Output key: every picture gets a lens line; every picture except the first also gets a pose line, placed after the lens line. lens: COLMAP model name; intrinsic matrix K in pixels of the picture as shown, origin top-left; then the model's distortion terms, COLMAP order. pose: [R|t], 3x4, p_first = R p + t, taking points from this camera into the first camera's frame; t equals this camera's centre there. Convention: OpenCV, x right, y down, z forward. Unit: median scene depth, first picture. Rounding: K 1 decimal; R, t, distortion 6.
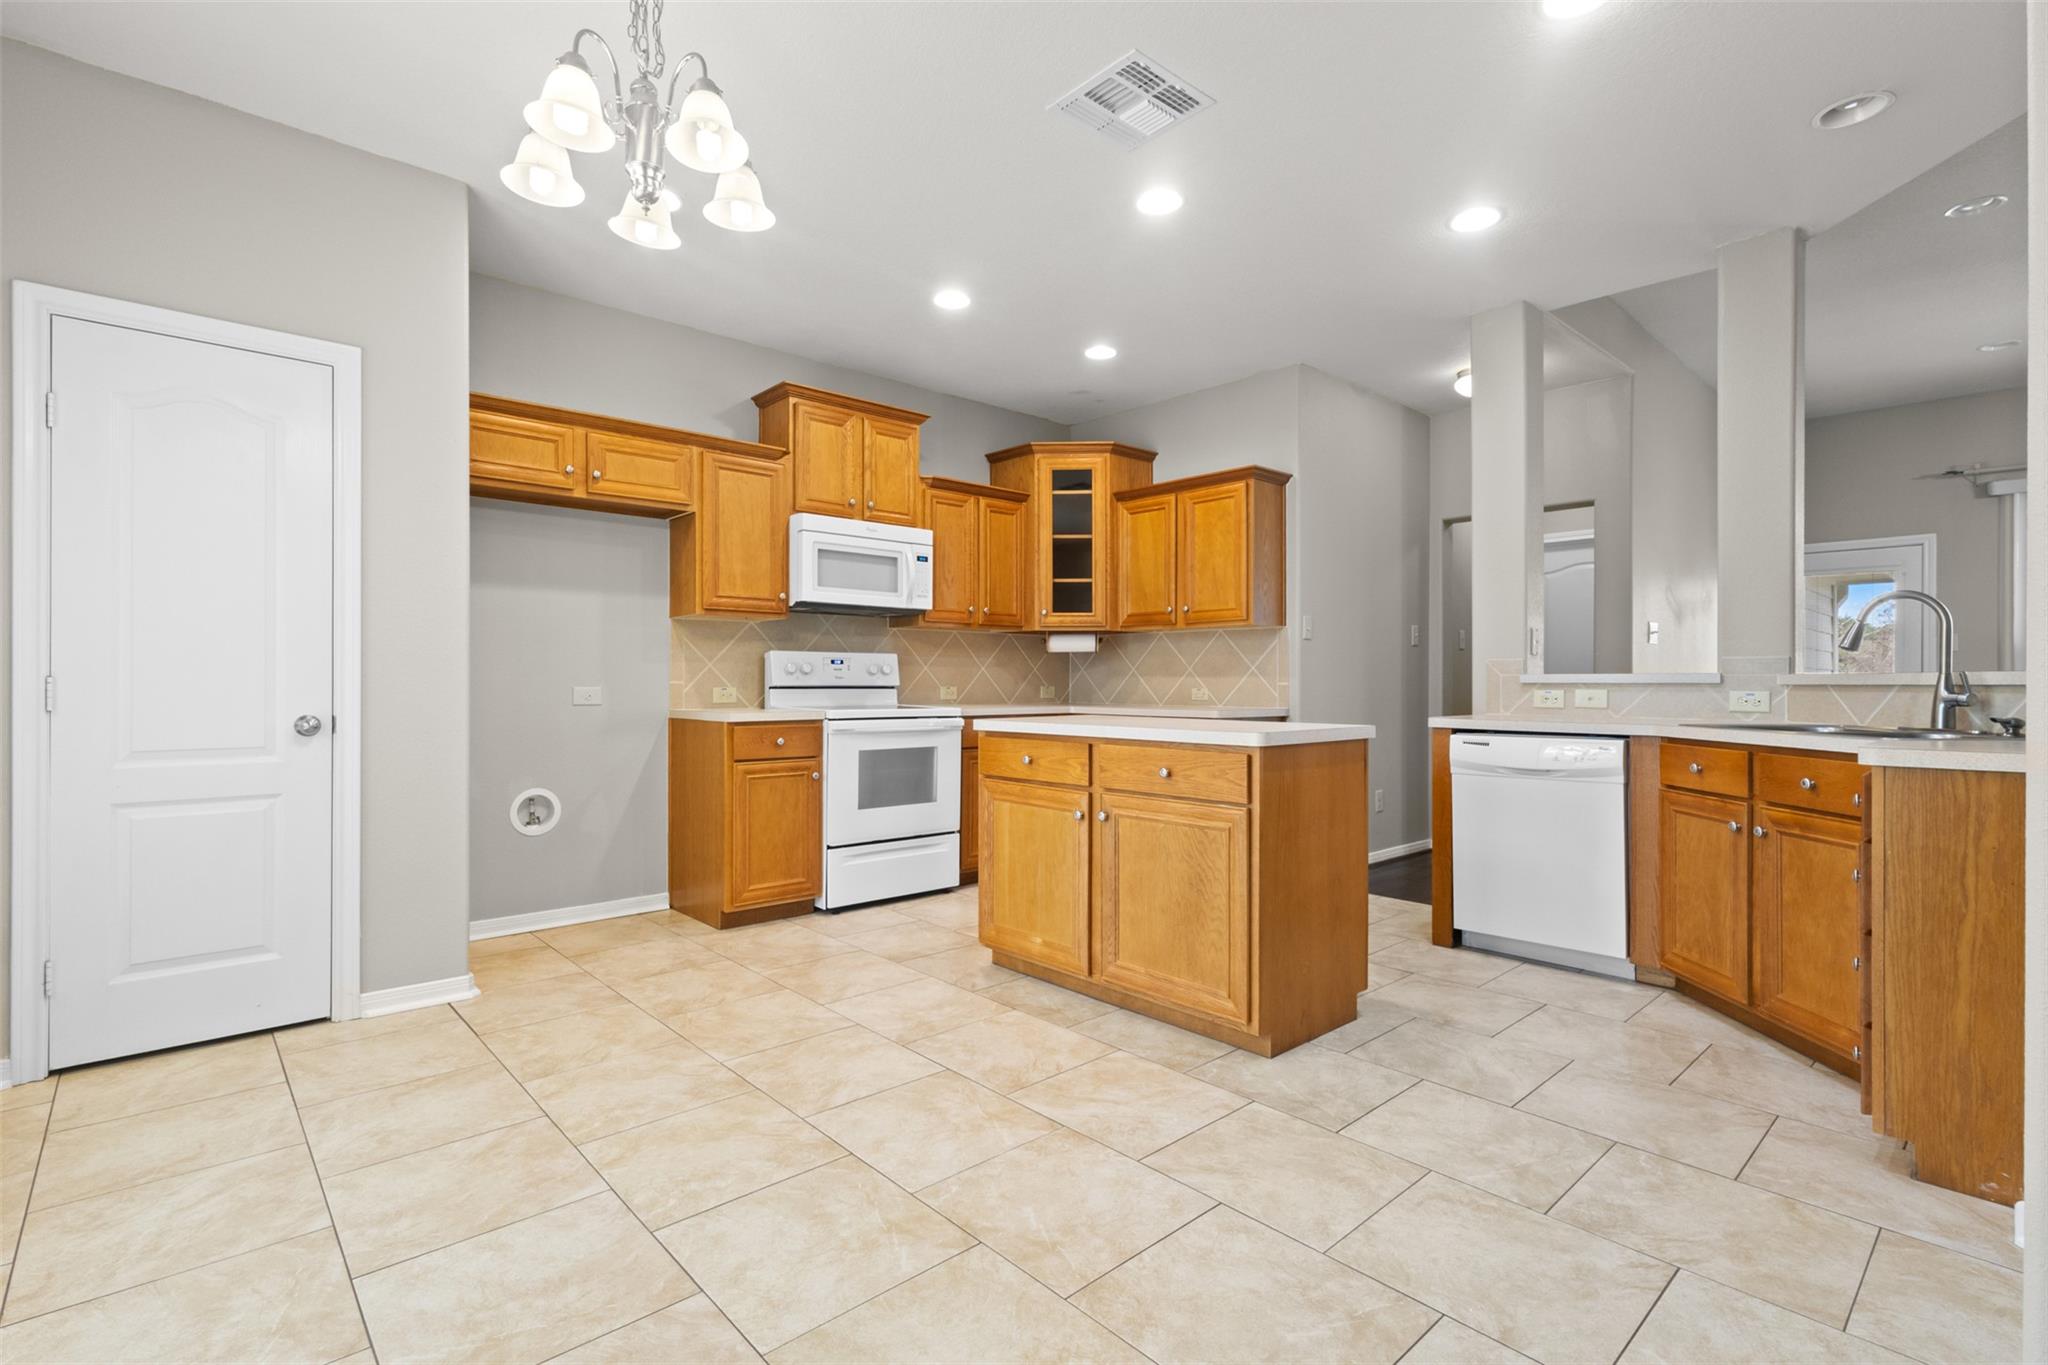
lens RADIAL K [[948.8, 0, 1004.6], [0, 948.8, 683.3], [0, 0, 1]] dist [0.005773, 0.000233]
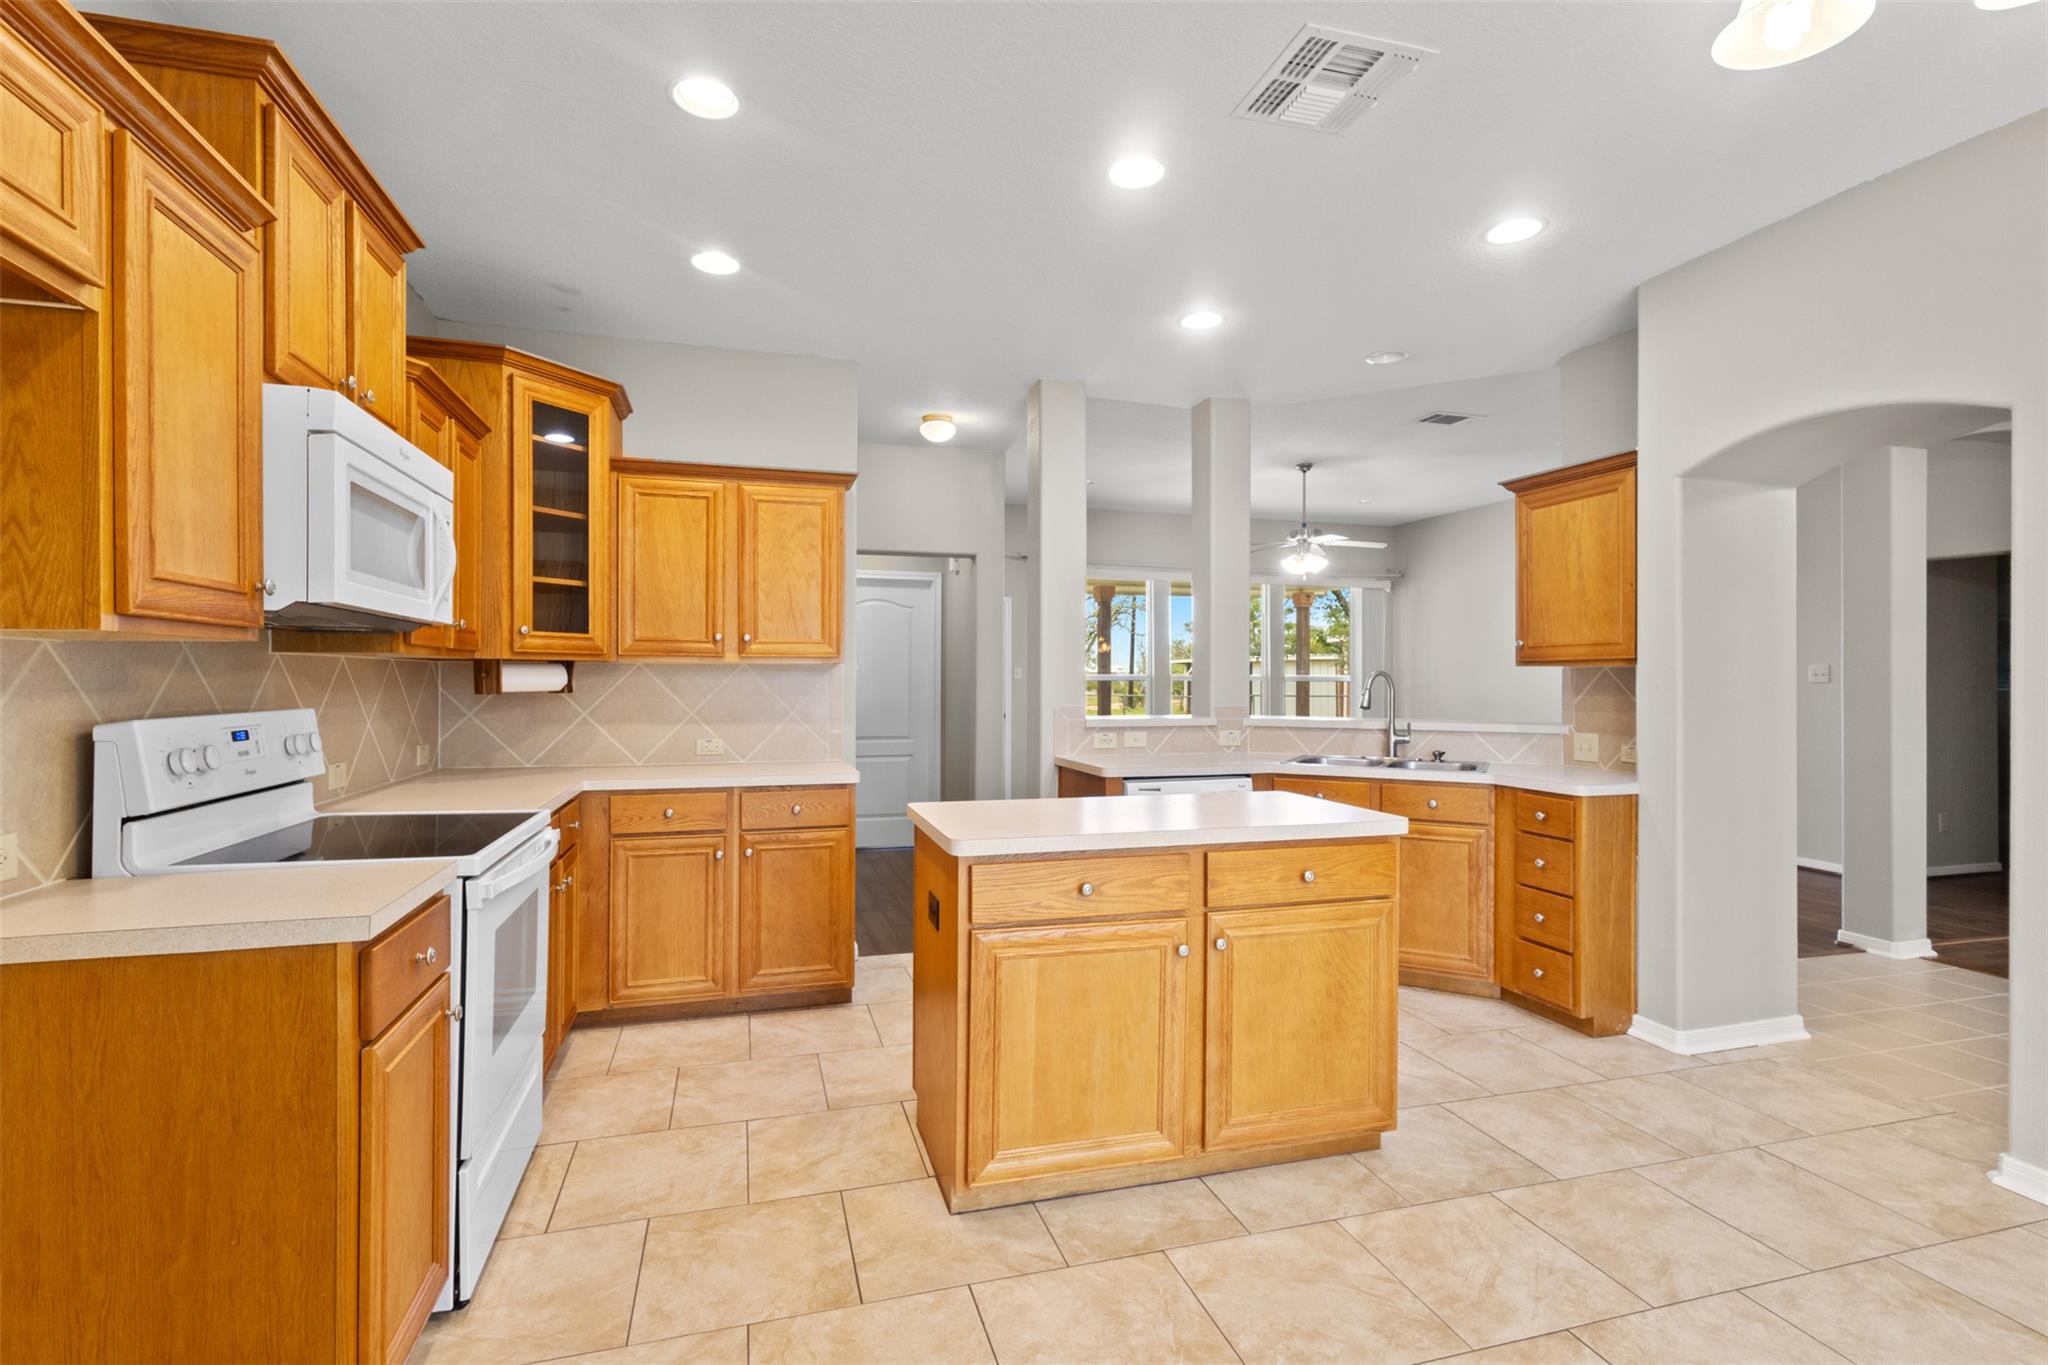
lens RADIAL K [[948.8, 0, 1016.9], [0, 948.8, 680.8], [0, 0, 1]] dist [0.005773, 0.000233]
pose [[0.427199, -0.003539, 0.904151, -0.691888], [-0.001379, 0.999989, 0.004565, -0.083163], [-0.904157, -0.003197, 0.427189, 0.830085]]
